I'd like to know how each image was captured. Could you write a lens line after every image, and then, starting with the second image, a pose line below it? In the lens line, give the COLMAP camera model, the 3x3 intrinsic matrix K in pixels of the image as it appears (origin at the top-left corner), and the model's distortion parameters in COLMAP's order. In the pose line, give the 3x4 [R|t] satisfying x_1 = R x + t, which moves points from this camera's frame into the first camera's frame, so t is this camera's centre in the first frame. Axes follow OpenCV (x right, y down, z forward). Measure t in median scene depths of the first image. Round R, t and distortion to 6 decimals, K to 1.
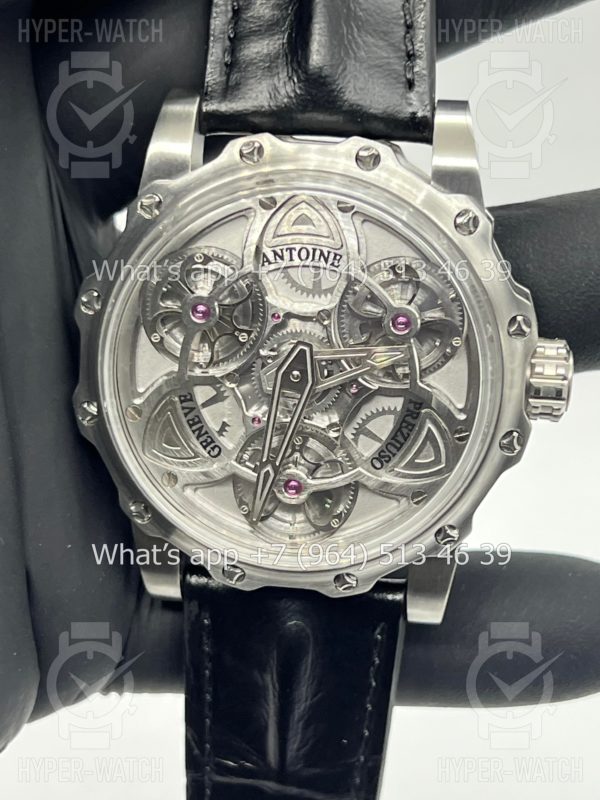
lens RADIAL K [[1835.1, 0, 300.0], [0, 1835.1, 400.0], [0, 0, 1]] dist [0.282811, 0.400736]
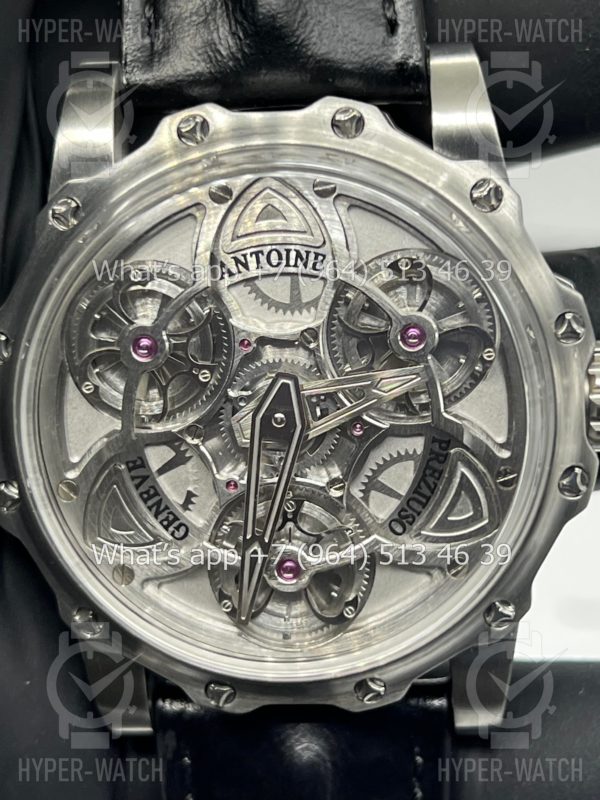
lens RADIAL K [[1807.3, 0, 301.8], [0, 1807.3, 387.9], [0, 0, 1]] dist [0.262694, -0.339397]
pose [[0.995281, -0.092930, 0.027918, -0.012366], [0.094222, 0.994333, -0.049234, 0.010899], [-0.023184, 0.051632, 0.998397, 0.261183]]
